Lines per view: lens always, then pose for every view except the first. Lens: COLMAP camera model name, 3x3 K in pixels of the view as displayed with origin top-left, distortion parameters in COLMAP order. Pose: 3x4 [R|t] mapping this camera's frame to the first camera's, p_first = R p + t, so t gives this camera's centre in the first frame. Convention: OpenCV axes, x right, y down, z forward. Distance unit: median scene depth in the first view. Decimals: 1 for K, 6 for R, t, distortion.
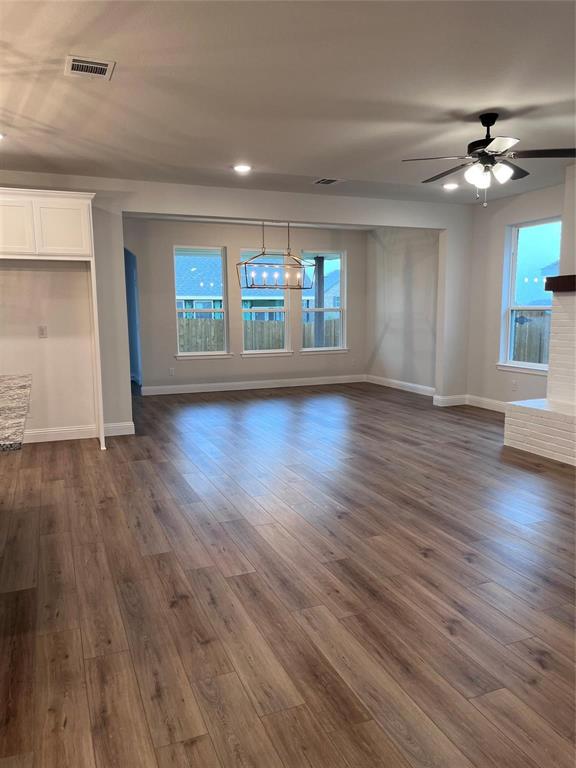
lens RADIAL K [[580.4, 0, 298.2], [0, 580.4, 390.6], [0, 0, 1]] dist [0.042972, -0.066724]
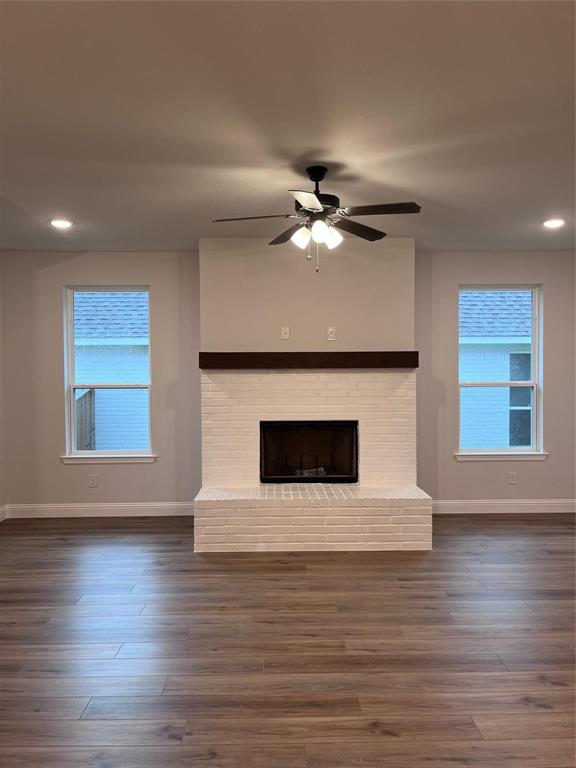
lens RADIAL K [[580.4, 0, 287.1], [0, 580.4, 386.5], [0, 0, 1]] dist [0.042972, -0.066724]
pose [[0.368151, -0.009938, 0.929713, -0.573725], [0.132472, 0.990302, -0.041871, -0.139742], [-0.920280, 0.138576, 0.365897, 0.888858]]
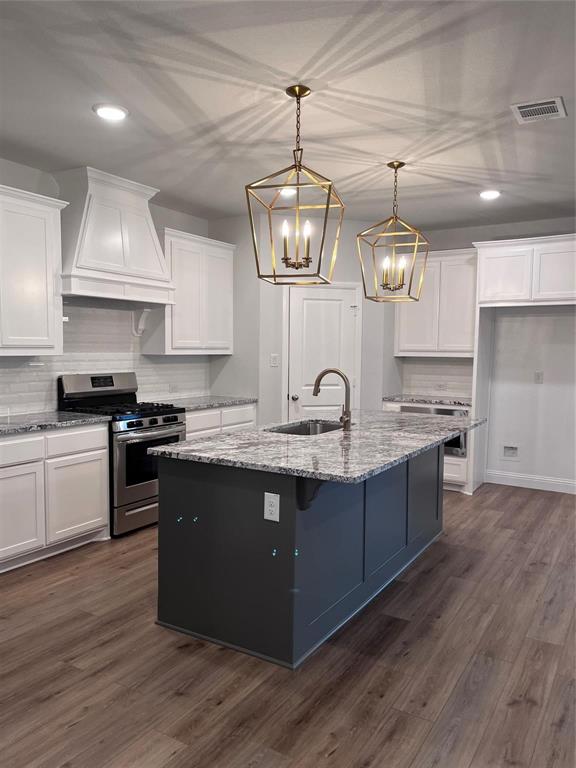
lens RADIAL K [[580.4, 0, 290.7], [0, 580.4, 386.5], [0, 0, 1]] dist [0.042972, -0.066724]
pose [[0.582721, 0.070508, -0.809608, 0.197261], [-0.133790, 0.990959, -0.009995, -0.031585], [0.801584, 0.114141, 0.586886, 0.141883]]
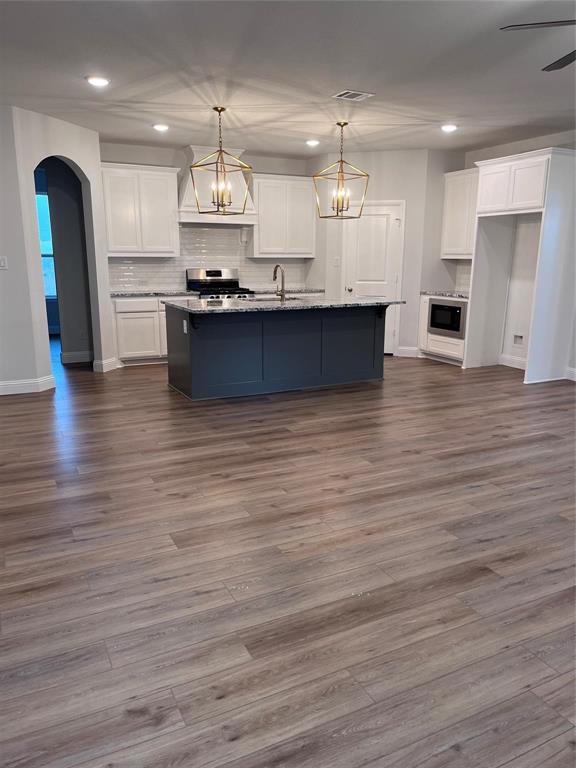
lens RADIAL K [[580.4, 0, 285.2], [0, 580.4, 384.7], [0, 0, 1]] dist [0.042972, -0.066724]
pose [[0.058317, 0.225574, -0.972479, 1.168556], [-0.150361, 0.965009, 0.214825, -0.109288], [0.986910, 0.133695, 0.090194, 0.712242]]
